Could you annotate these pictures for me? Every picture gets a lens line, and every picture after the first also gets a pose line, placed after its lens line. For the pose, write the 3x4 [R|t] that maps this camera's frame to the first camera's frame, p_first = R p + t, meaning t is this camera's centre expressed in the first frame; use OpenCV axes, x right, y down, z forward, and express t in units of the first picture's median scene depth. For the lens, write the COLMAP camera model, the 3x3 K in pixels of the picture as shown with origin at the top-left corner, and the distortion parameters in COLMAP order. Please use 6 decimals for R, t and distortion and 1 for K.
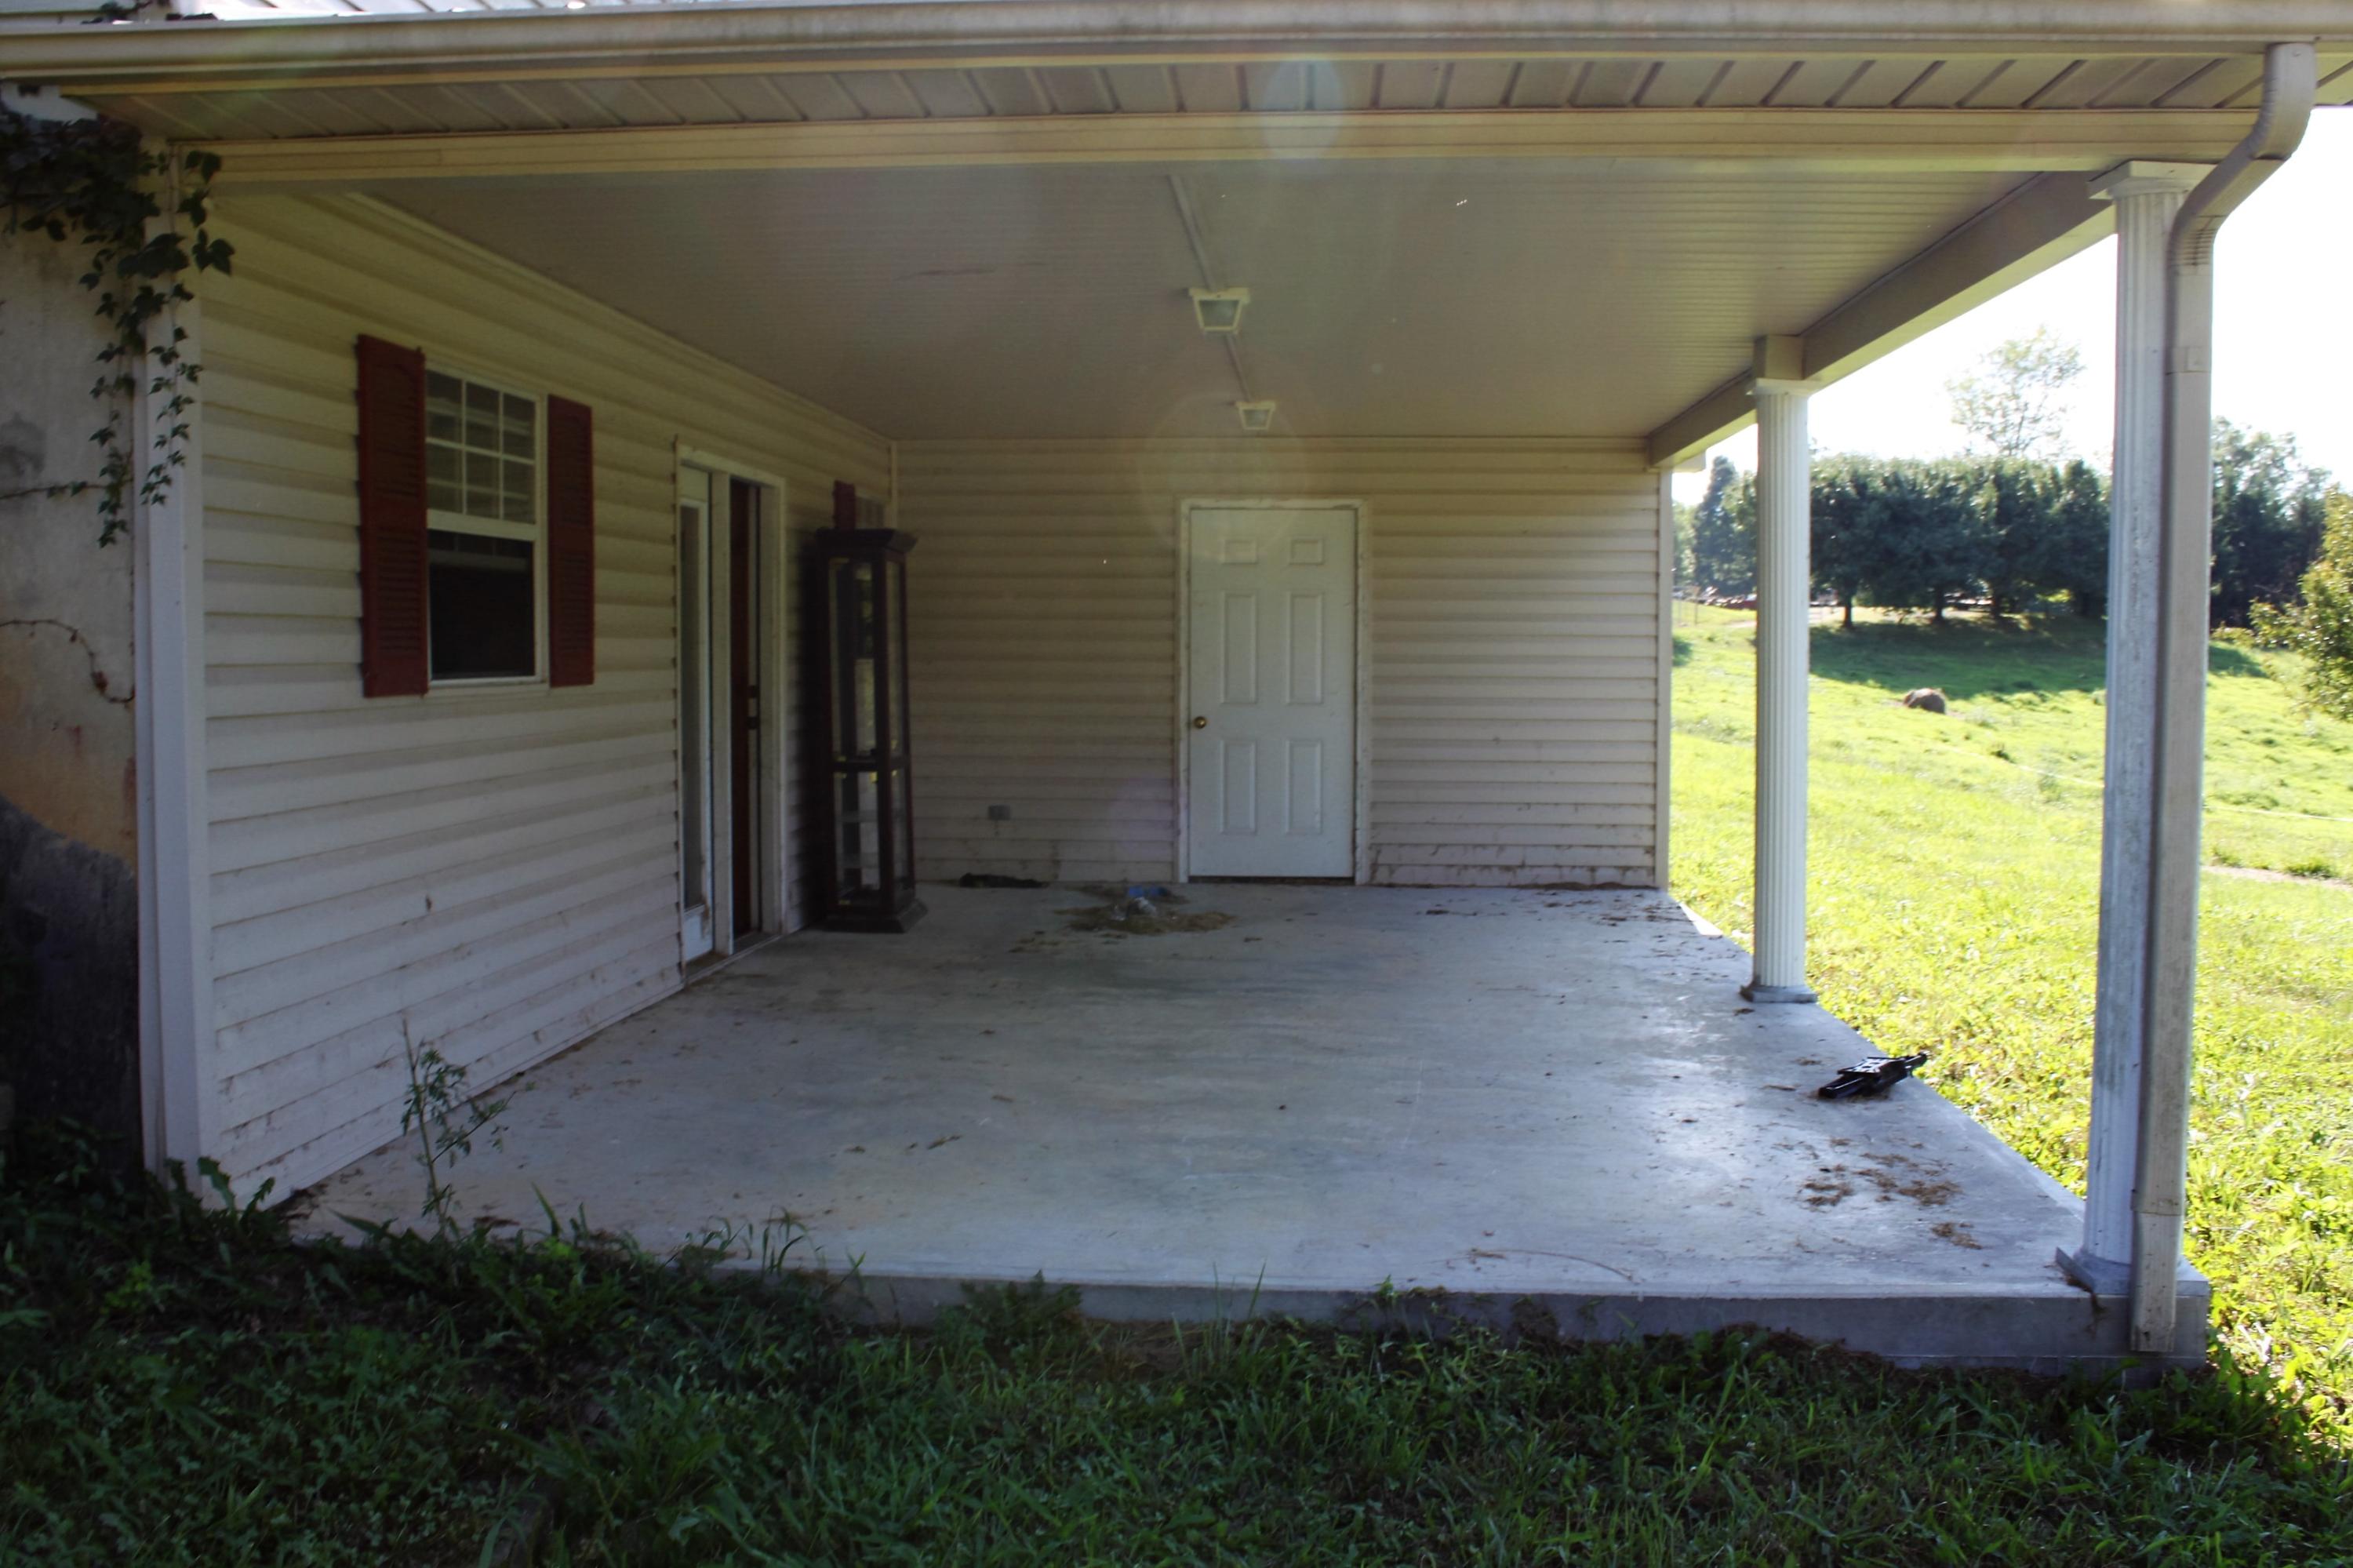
lens RADIAL K [[2044.6, 0, 1188.6], [0, 2044.6, 780.5], [0, 0, 1]] dist [-0.146623, 0.131043]
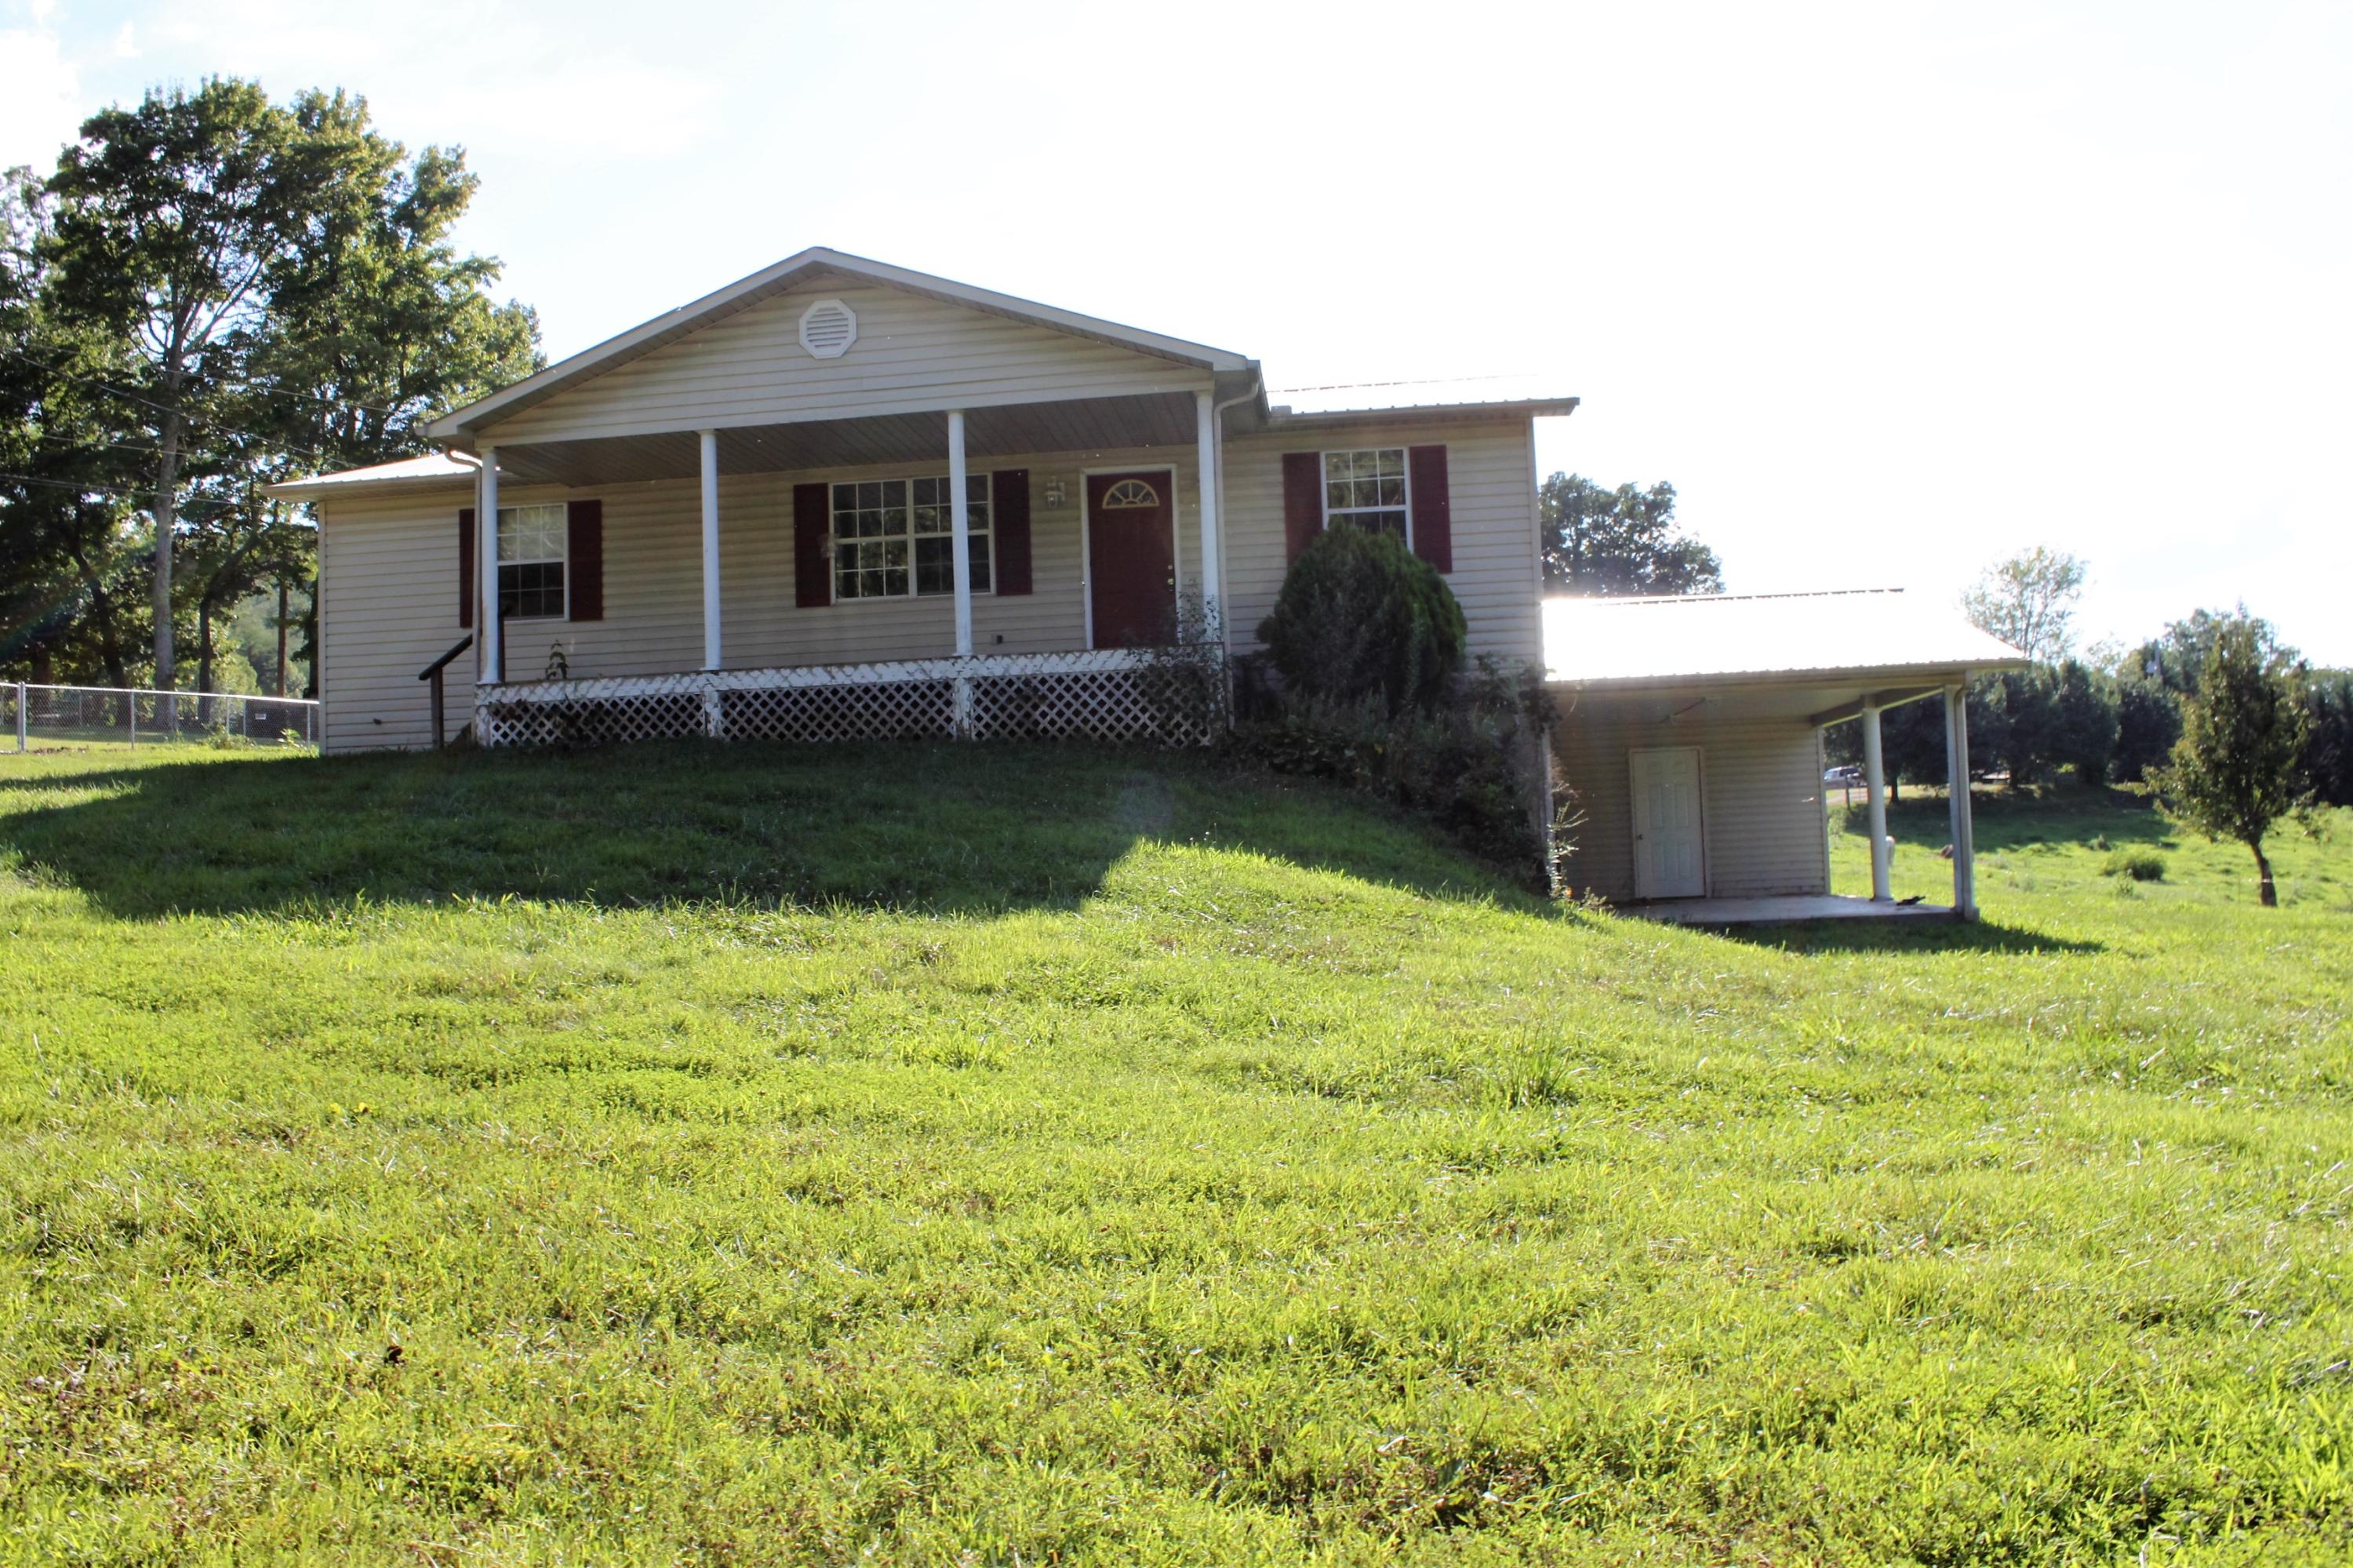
lens RADIAL K [[2044.6, 0, 1171.2], [0, 2044.6, 787.0], [0, 0, 1]] dist [-0.146623, 0.131043]
pose [[0.998408, -0.045826, -0.032891, -0.081208], [0.042201, 0.993733, -0.103507, 0.024870], [0.037428, 0.101954, 0.994085, -0.261825]]
